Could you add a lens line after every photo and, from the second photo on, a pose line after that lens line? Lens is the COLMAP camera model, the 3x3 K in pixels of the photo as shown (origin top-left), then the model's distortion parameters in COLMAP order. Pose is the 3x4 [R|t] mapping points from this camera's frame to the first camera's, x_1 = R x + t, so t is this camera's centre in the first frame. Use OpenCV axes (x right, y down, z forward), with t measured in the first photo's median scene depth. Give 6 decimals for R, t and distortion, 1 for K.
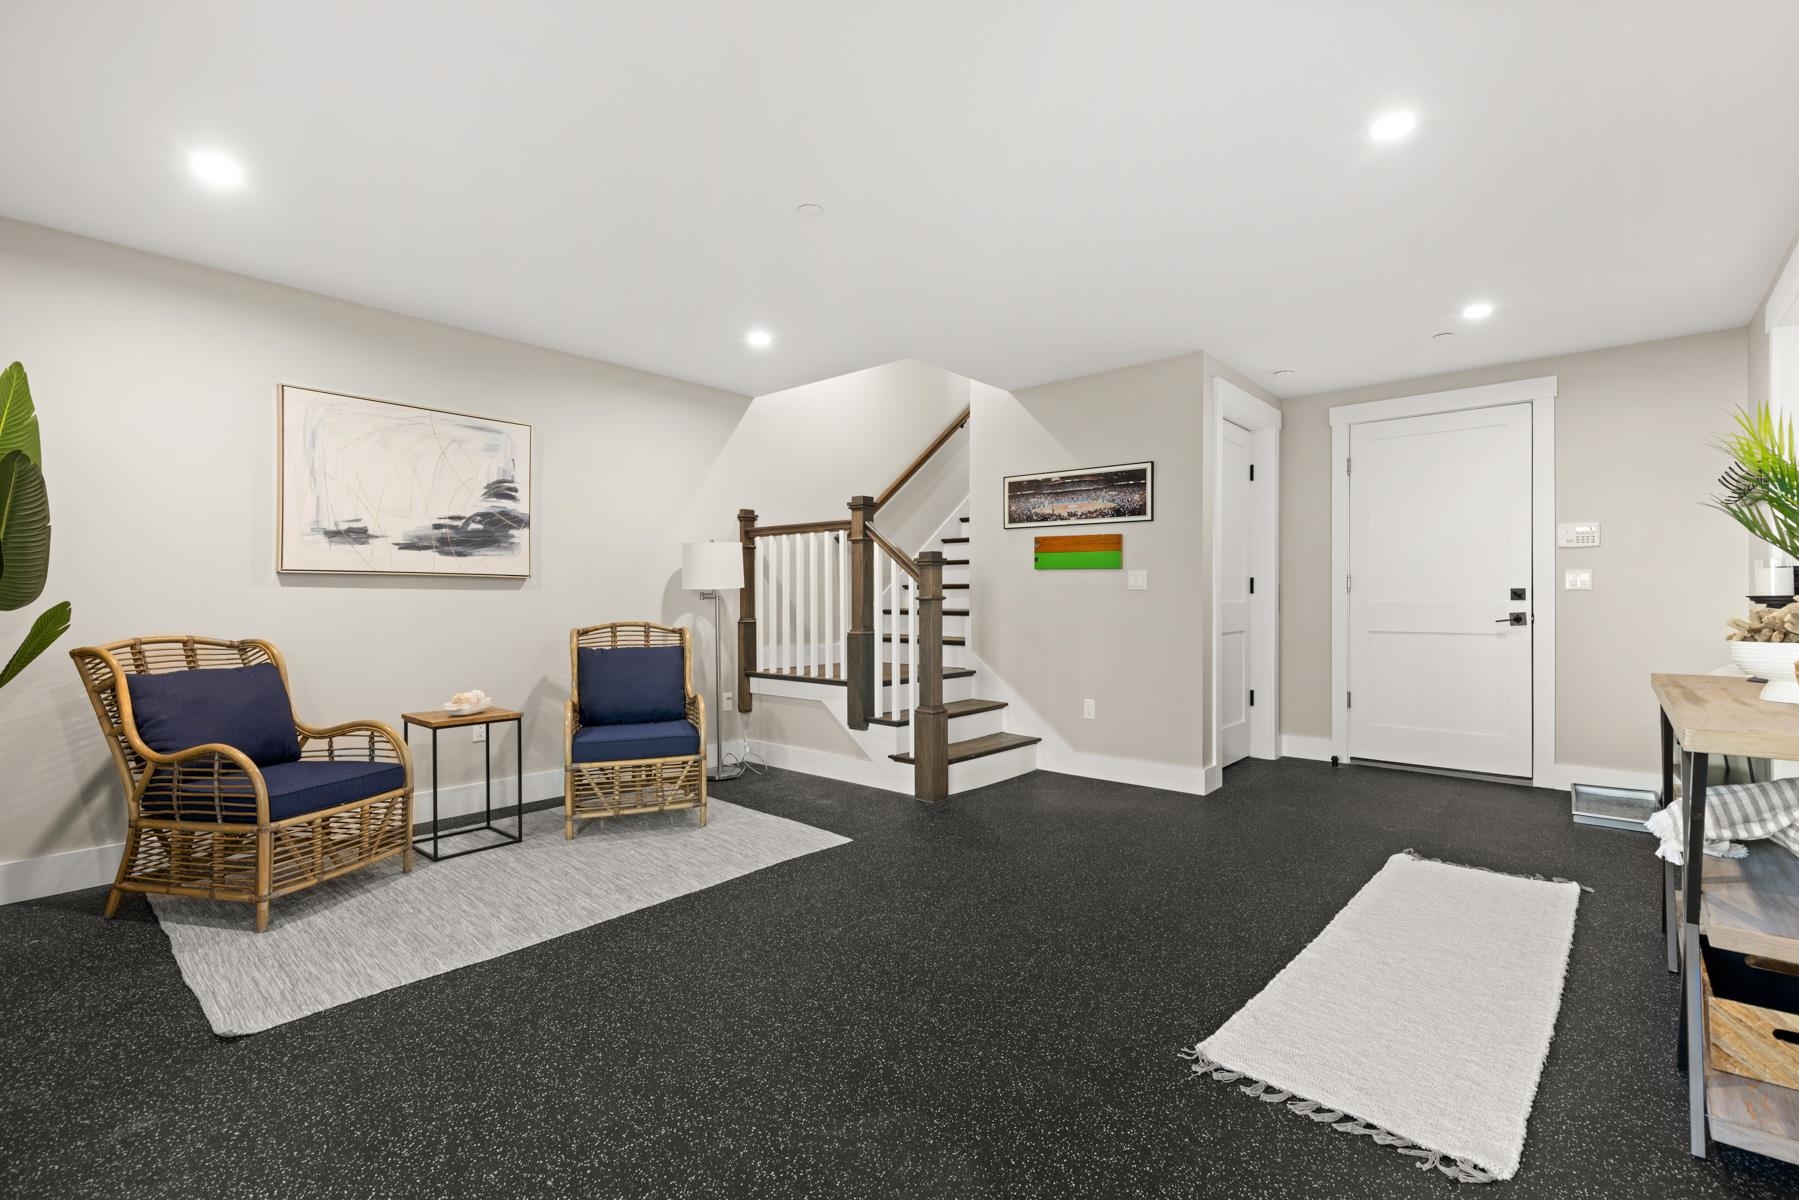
lens RADIAL K [[825.0, 0, 904.1], [0, 825.0, 581.1], [0, 0, 1]] dist [0.006491, -0.001416]
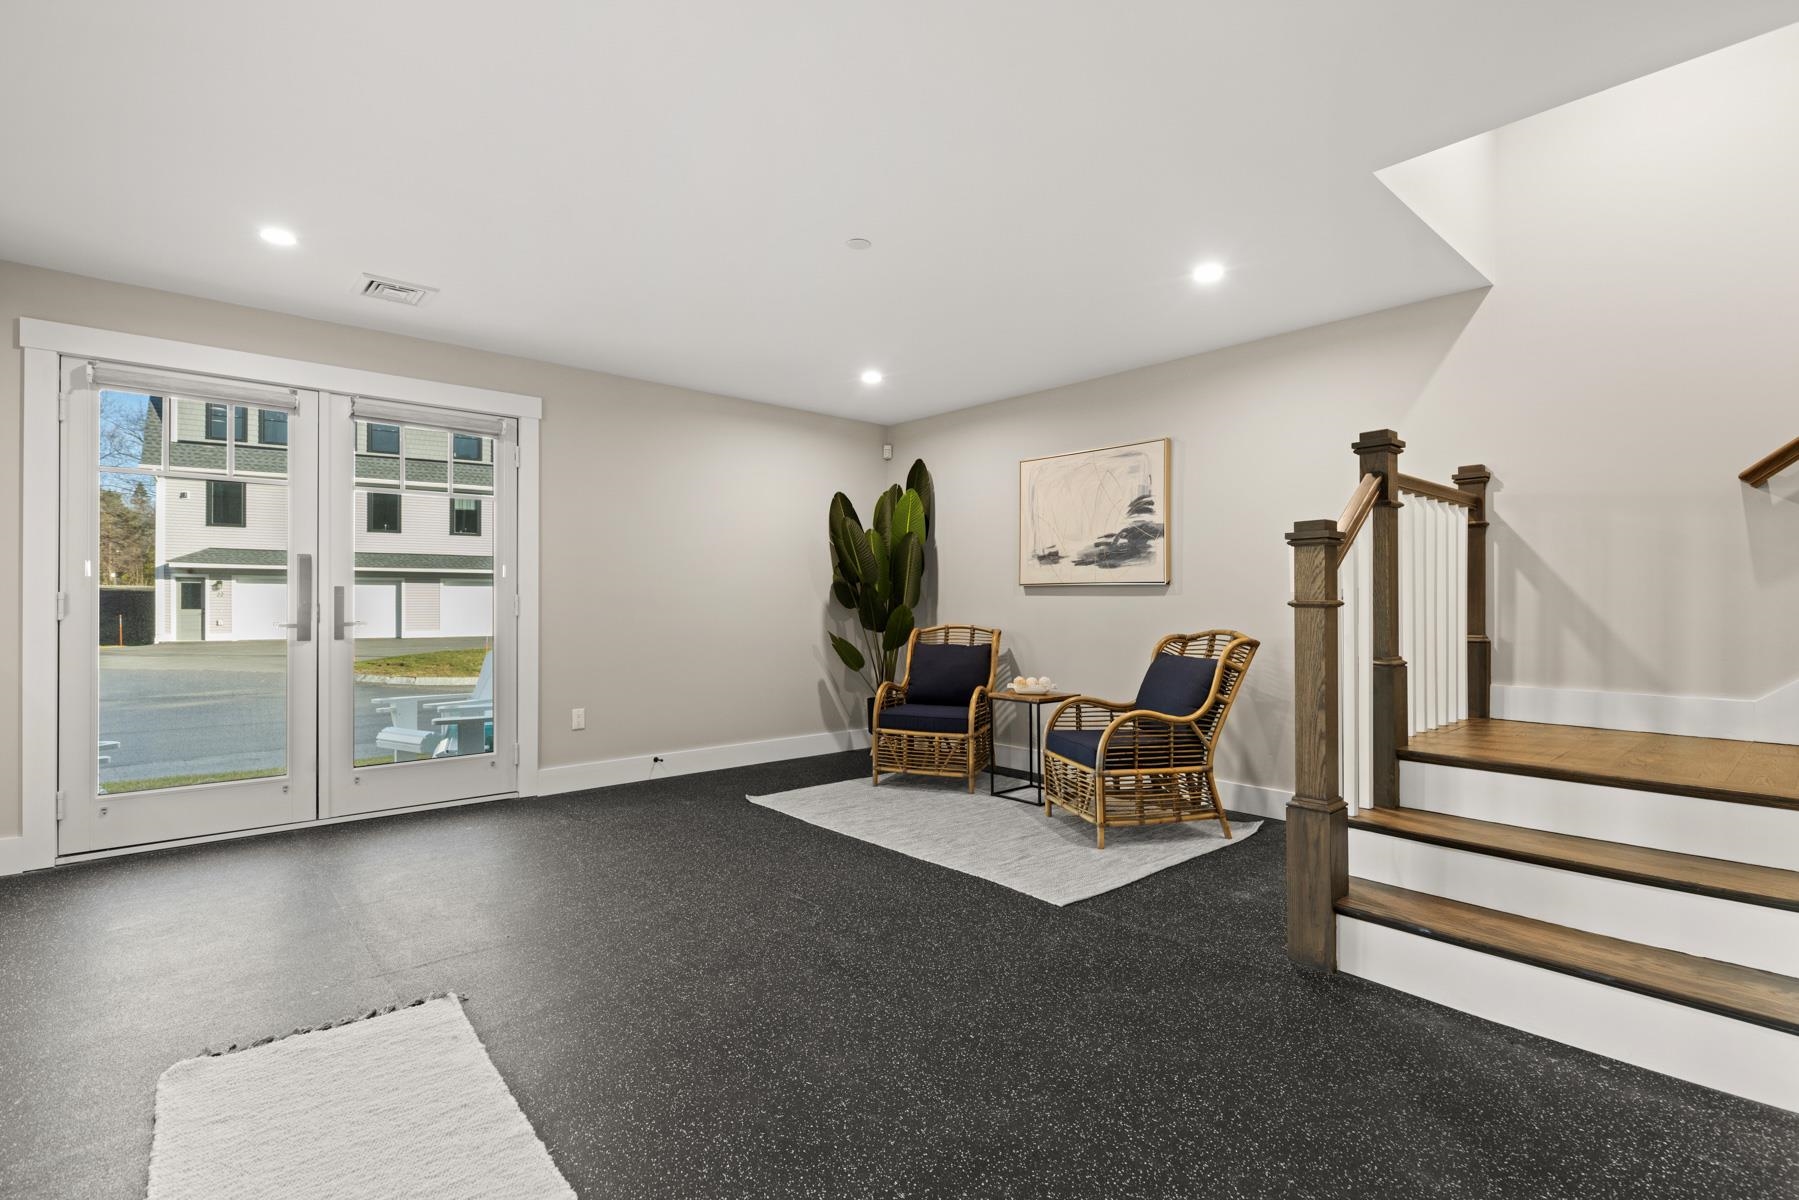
lens RADIAL K [[848.1, 0, 909.7], [0, 848.1, 594.6], [0, 0, 1]] dist [-0.001144, 0.000153]
pose [[-0.134781, -0.007826, -0.990845, 0.719119], [0.022472, 0.999687, -0.010952, 0.015258], [0.990621, -0.023742, -0.134563, 0.896814]]
